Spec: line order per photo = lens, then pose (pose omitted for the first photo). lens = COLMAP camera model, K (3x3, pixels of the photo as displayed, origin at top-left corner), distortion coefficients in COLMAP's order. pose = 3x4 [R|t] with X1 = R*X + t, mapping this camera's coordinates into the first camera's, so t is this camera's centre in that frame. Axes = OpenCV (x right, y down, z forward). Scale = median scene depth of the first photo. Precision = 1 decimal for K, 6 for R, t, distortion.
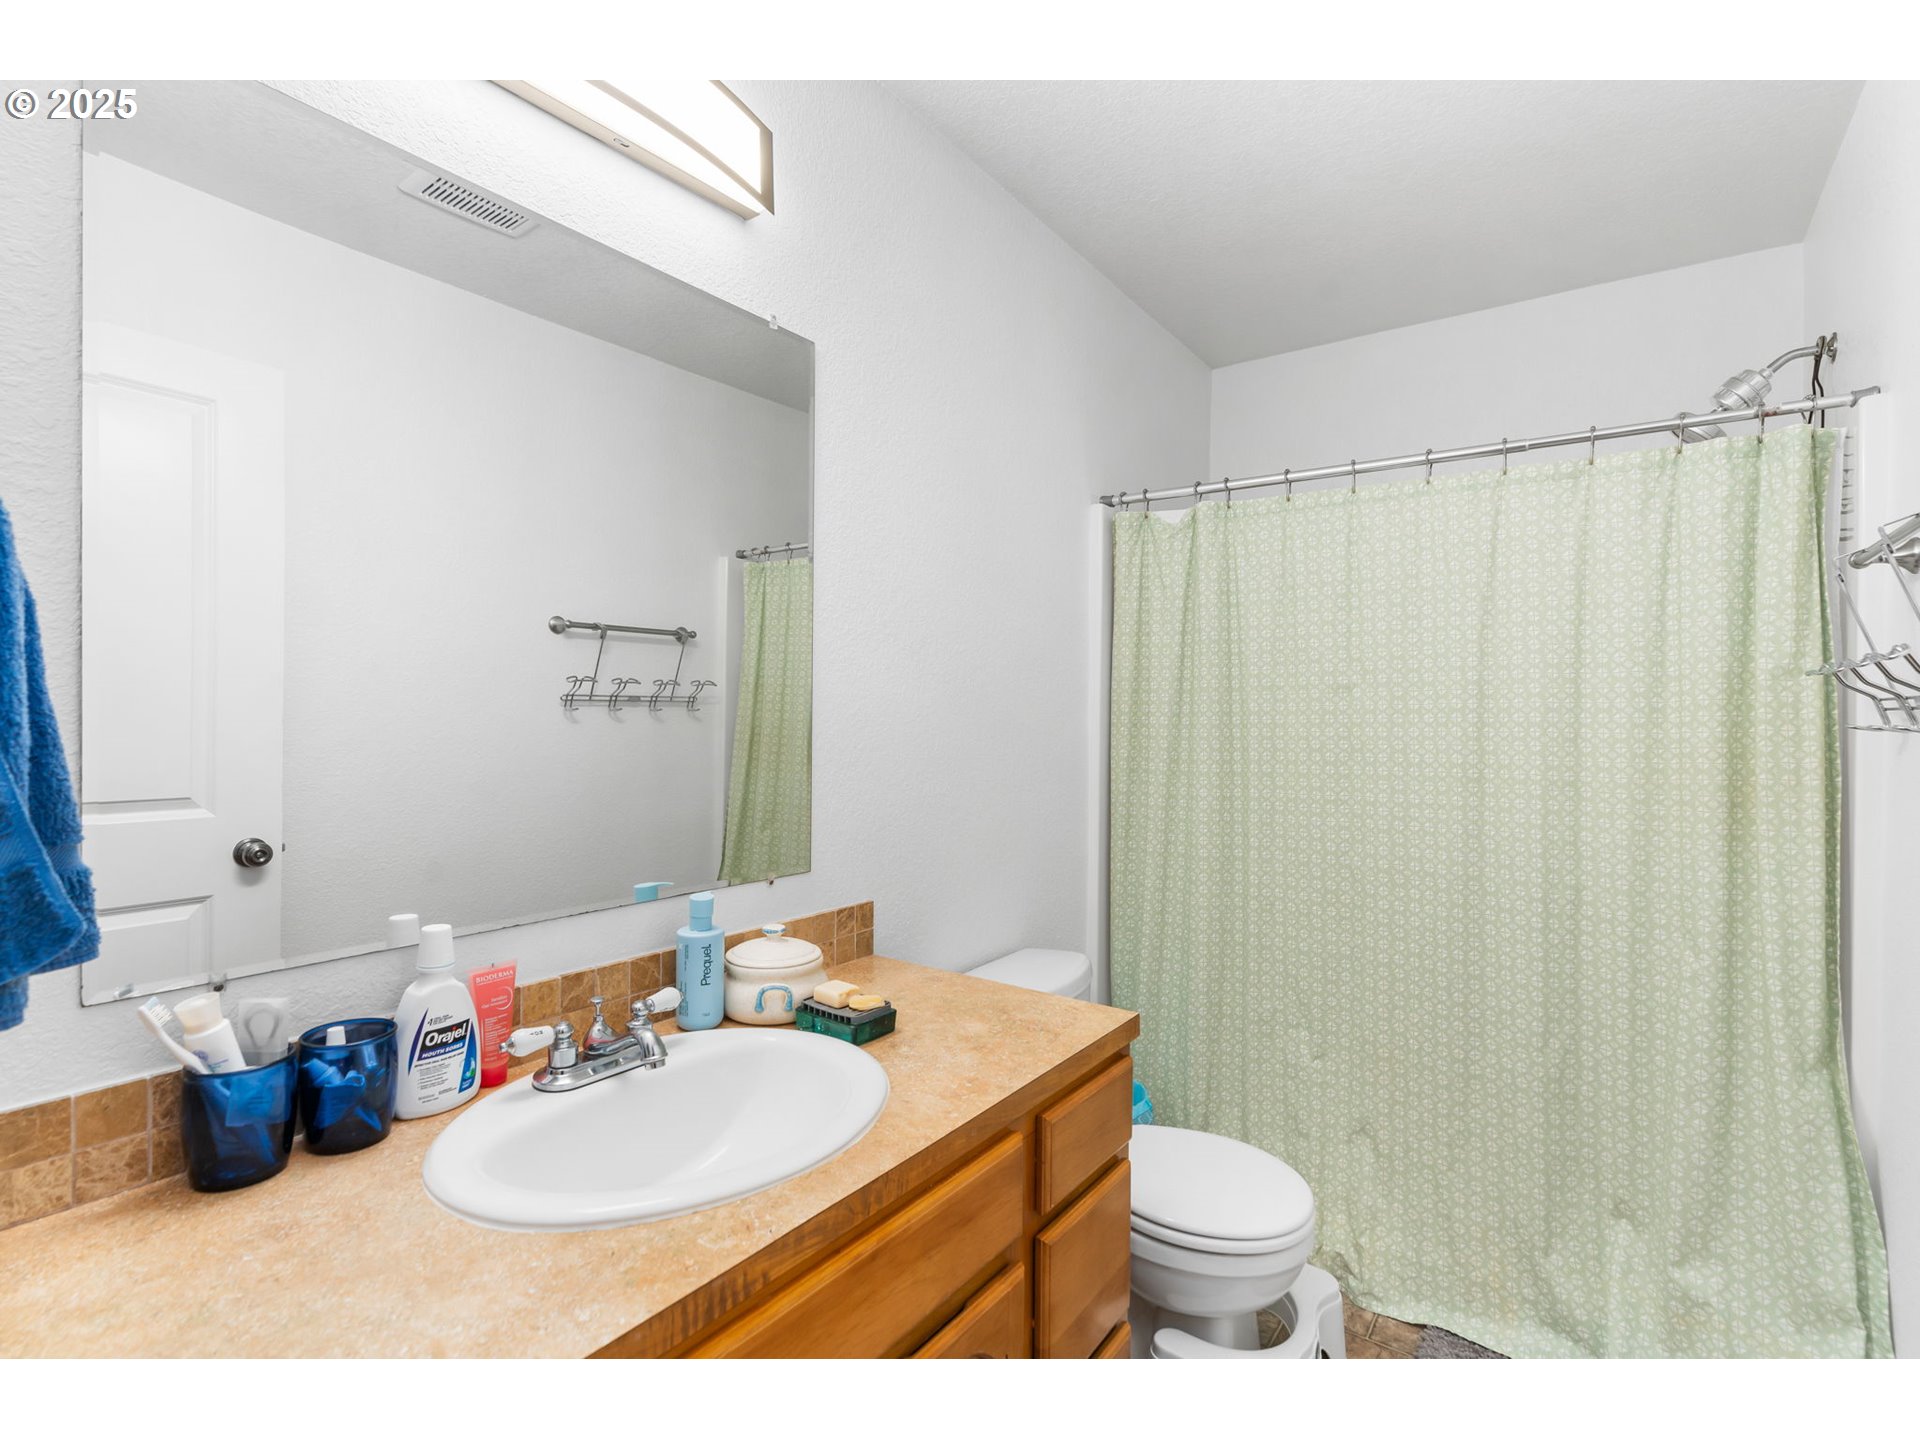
lens RADIAL K [[866.7, 0, 971.0], [0, 866.7, 716.0], [0, 0, 1]] dist [-0.001352, 0.000682]
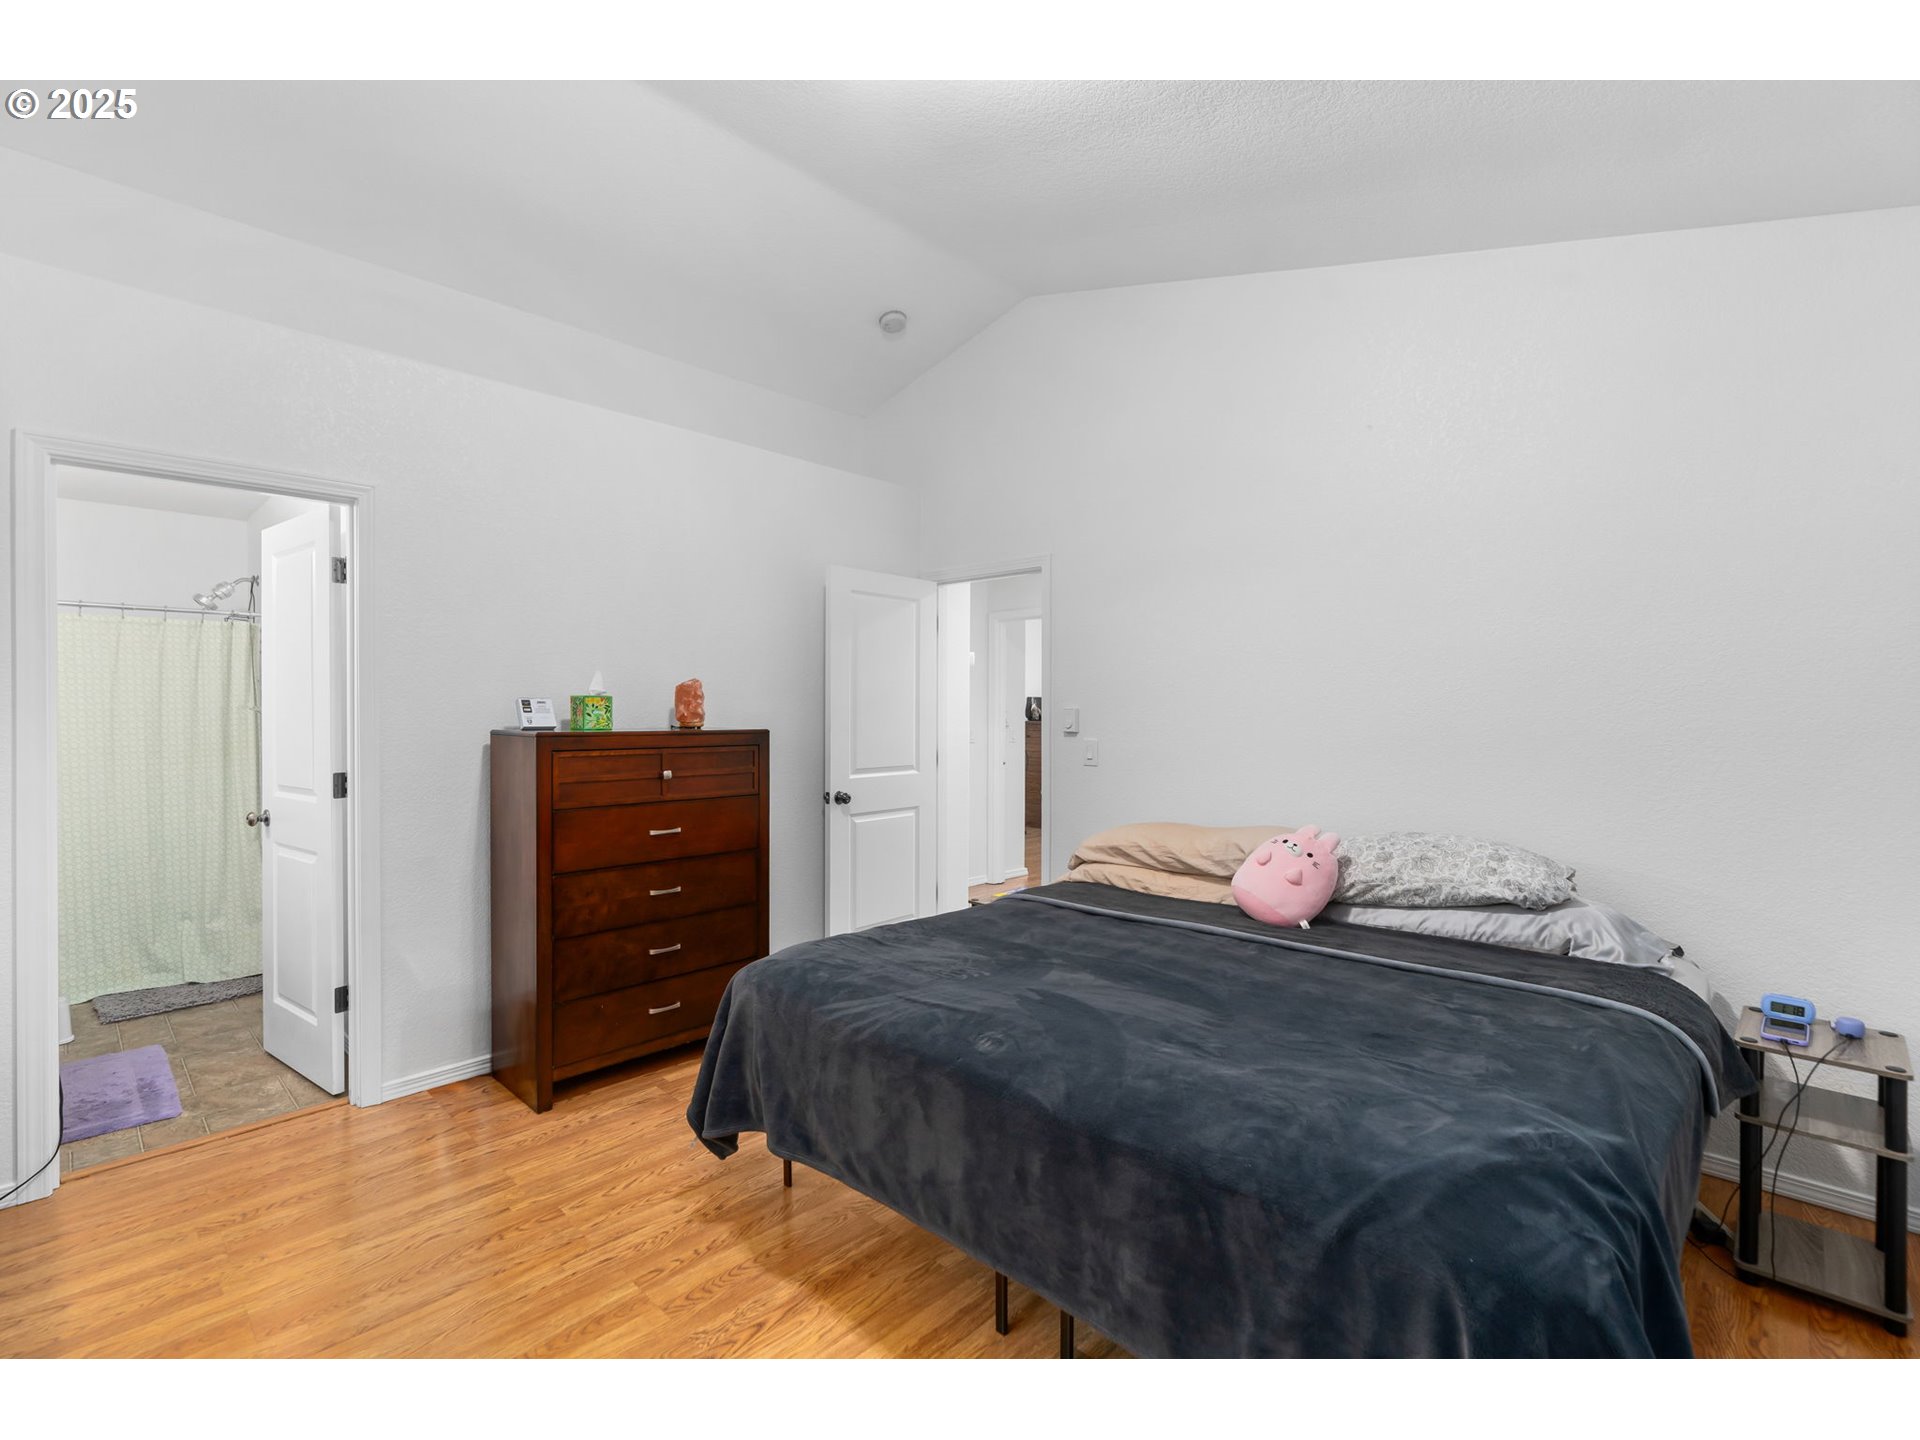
lens RADIAL K [[866.7, 0, 971.0], [0, 866.7, 716.0], [0, 0, 1]] dist [-0.001352, 0.000682]
pose [[0.120025, -0.014779, 0.992661, -1.572786], [0.005926, 0.999882, 0.014170, -0.046918], [-0.992753, 0.004181, 0.120099, -1.692281]]
